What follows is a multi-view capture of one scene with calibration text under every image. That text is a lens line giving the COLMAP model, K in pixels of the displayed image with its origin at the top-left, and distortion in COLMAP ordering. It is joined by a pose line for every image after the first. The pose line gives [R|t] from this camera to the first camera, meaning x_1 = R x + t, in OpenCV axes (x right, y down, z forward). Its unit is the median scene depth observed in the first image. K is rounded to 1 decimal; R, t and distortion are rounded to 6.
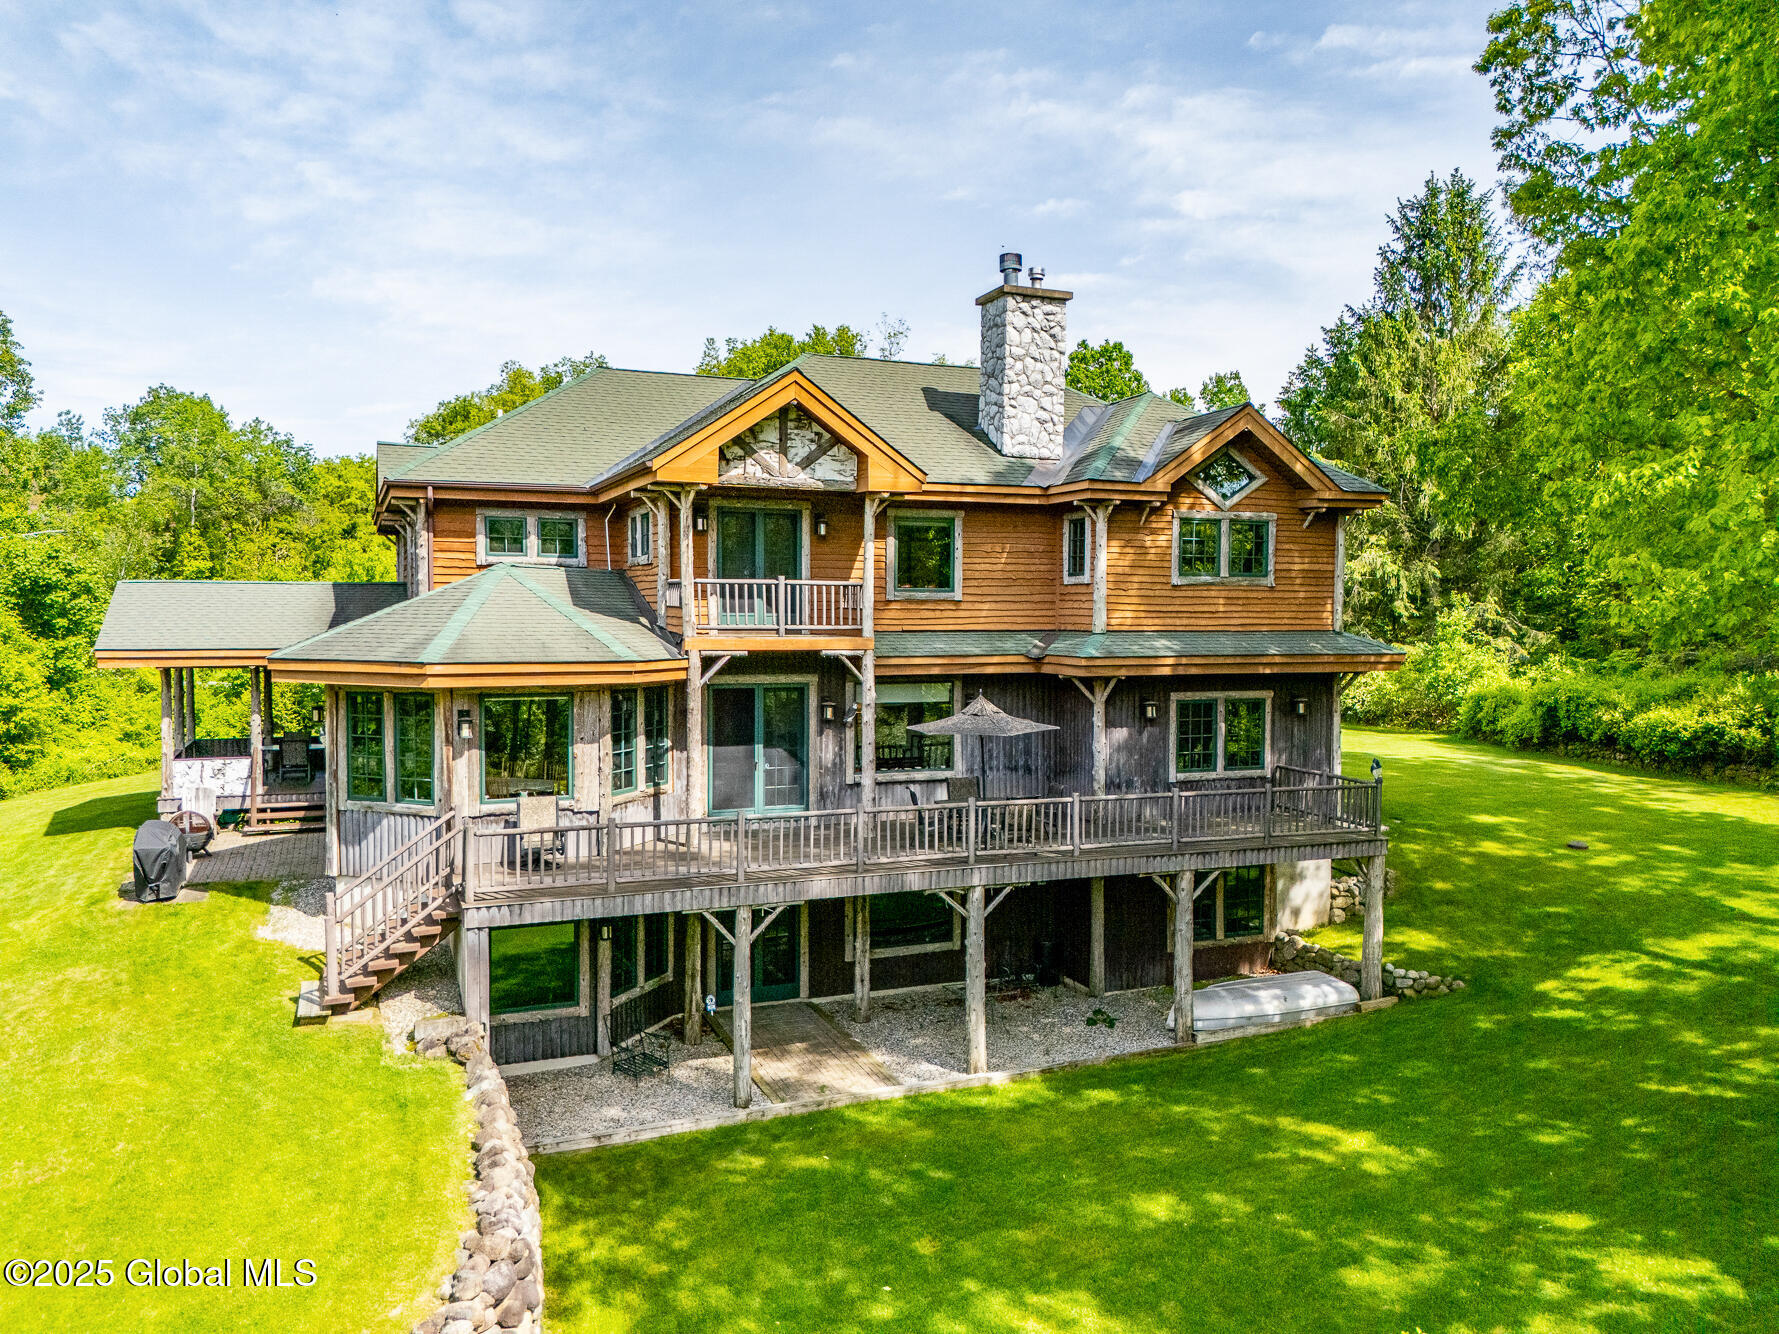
lens RADIAL K [[1308.1, 0, 897.7], [0, 1308.1, 659.0], [0, 0, 1]] dist [0.063964, -0.058806]
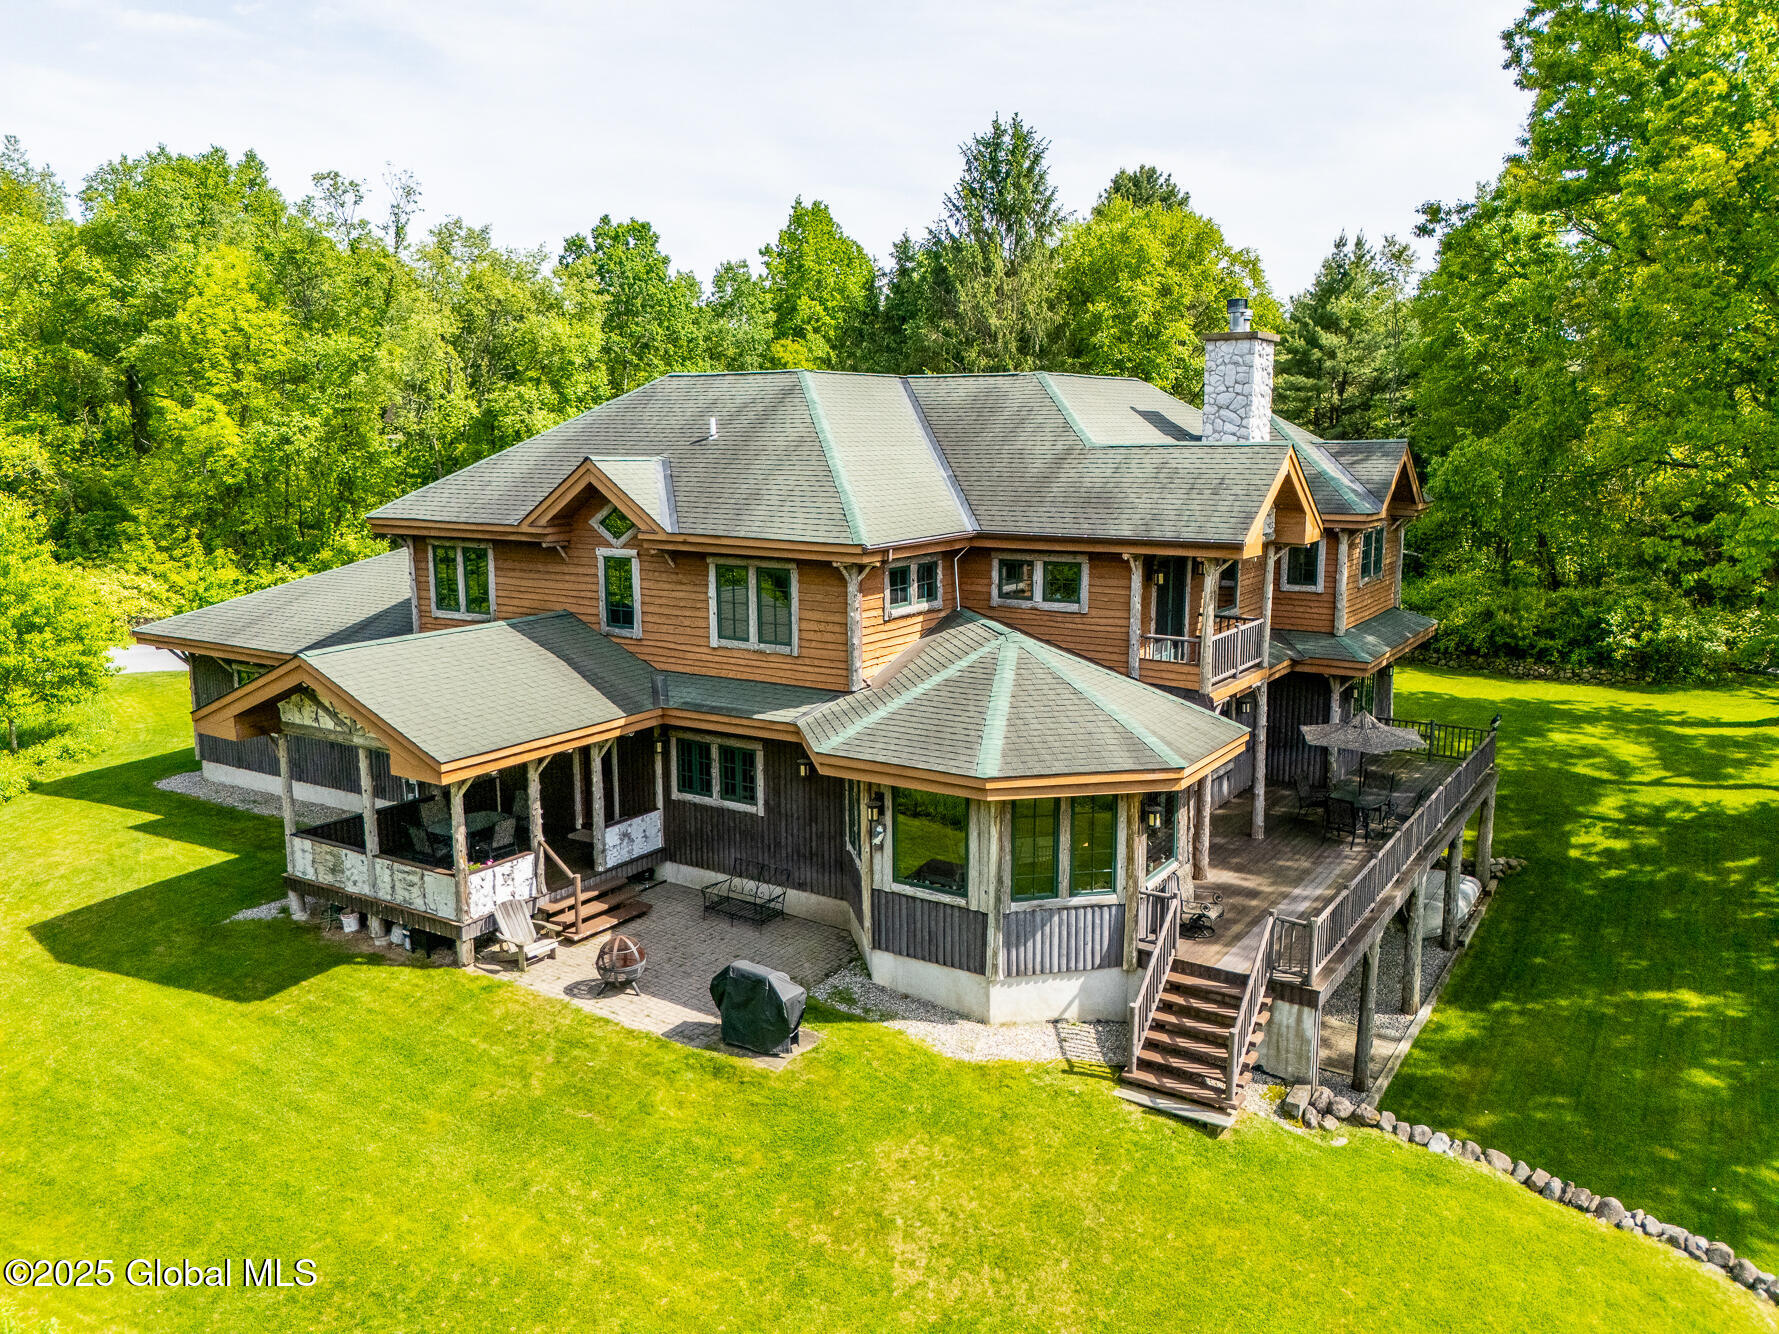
lens RADIAL K [[1308.1, 0, 897.7], [0, 1308.1, 659.0], [0, 0, 1]] dist [0.063964, -0.058806]
pose [[0.825052, -0.102088, 0.555758, -1.008034], [0.028725, 0.989850, 0.139183, -0.209838], [-0.564326, -0.098869, 0.819610, 0.270468]]
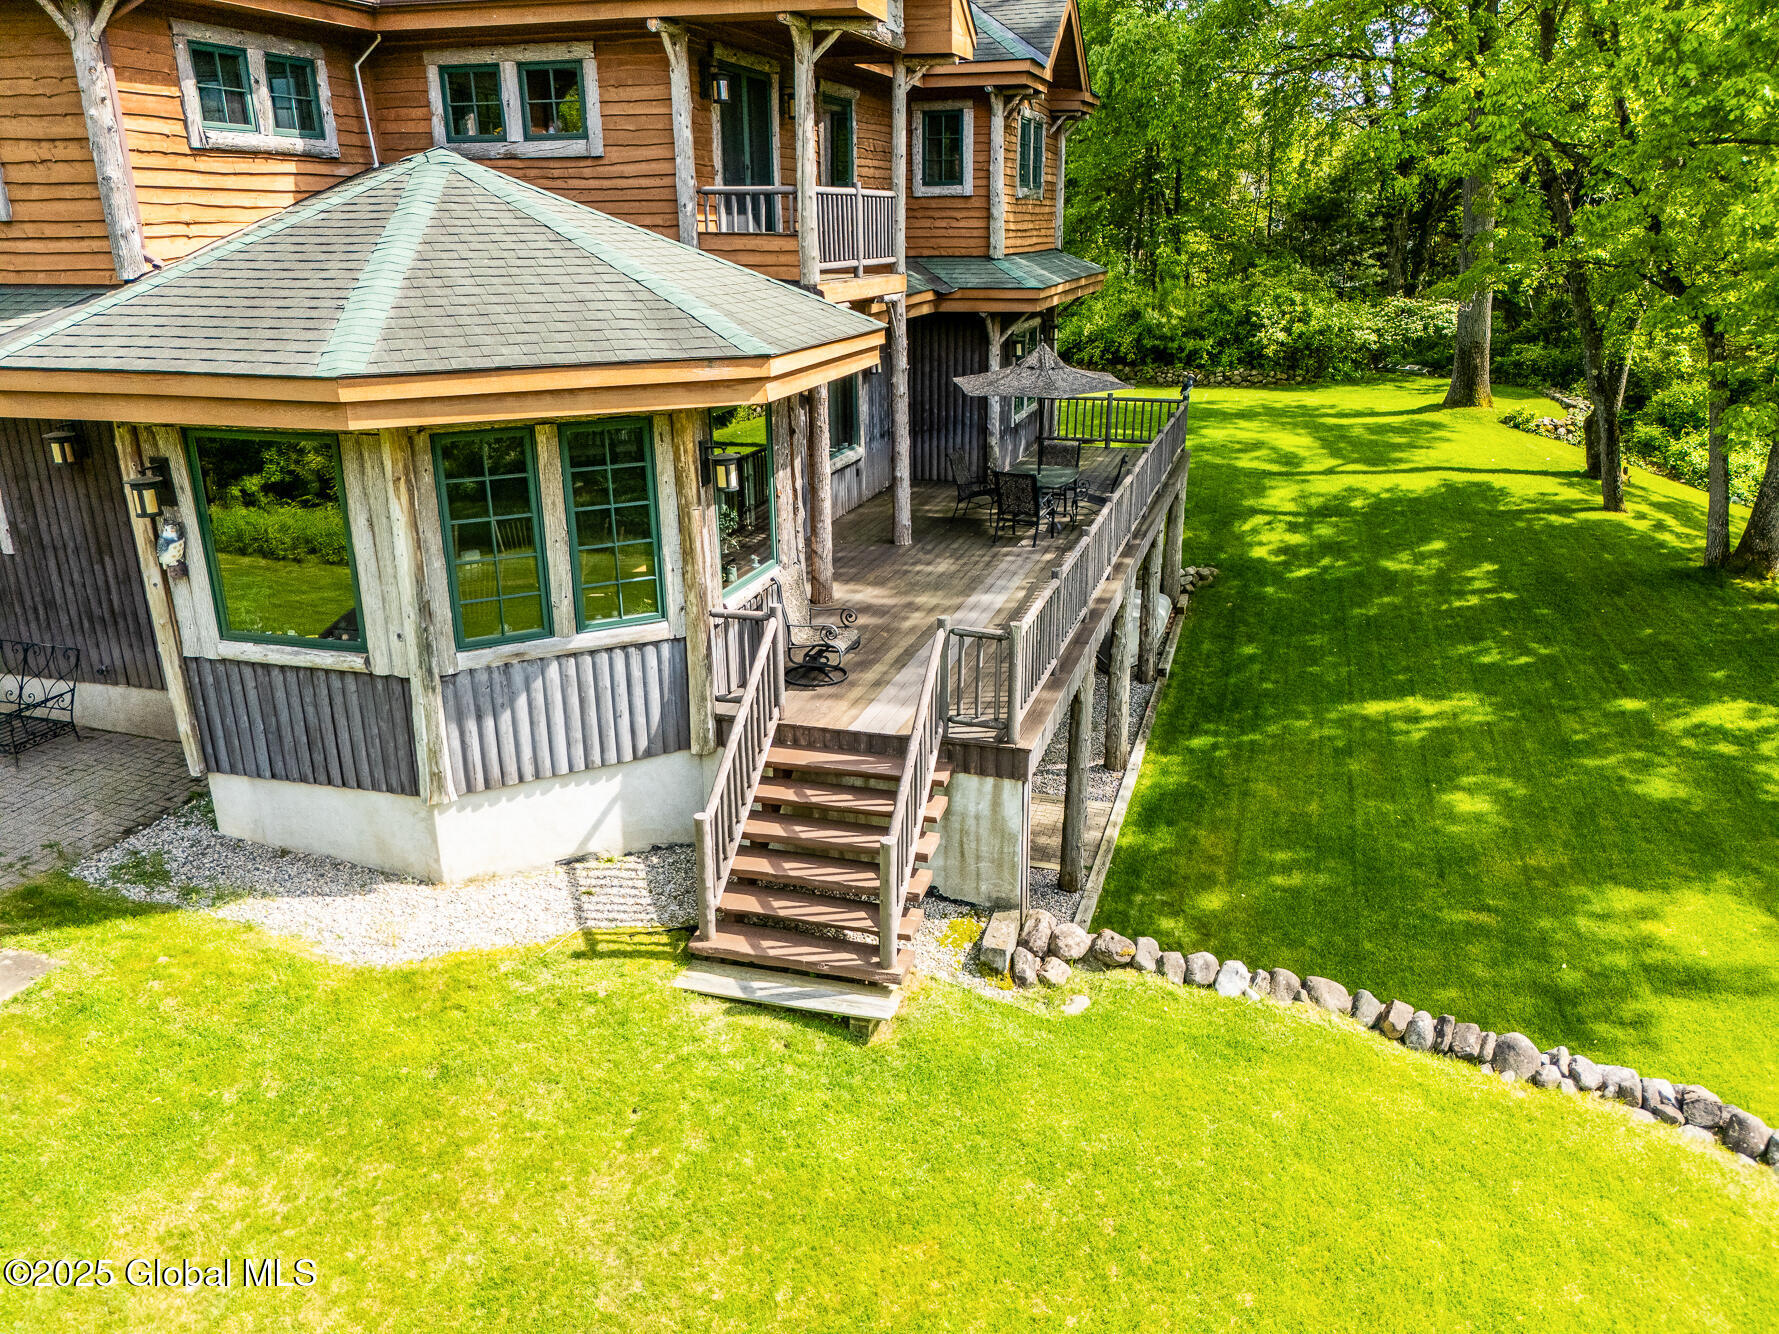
lens RADIAL K [[1311.6, 0, 889.5], [0, 1311.6, 642.0], [0, 0, 1]] dist [0.108963, -0.129205]
pose [[0.638088, -0.243512, 0.730442, -0.676700], [0.042790, 0.958420, 0.282135, -0.030871], [-0.768773, -0.148771, 0.621976, 0.565830]]
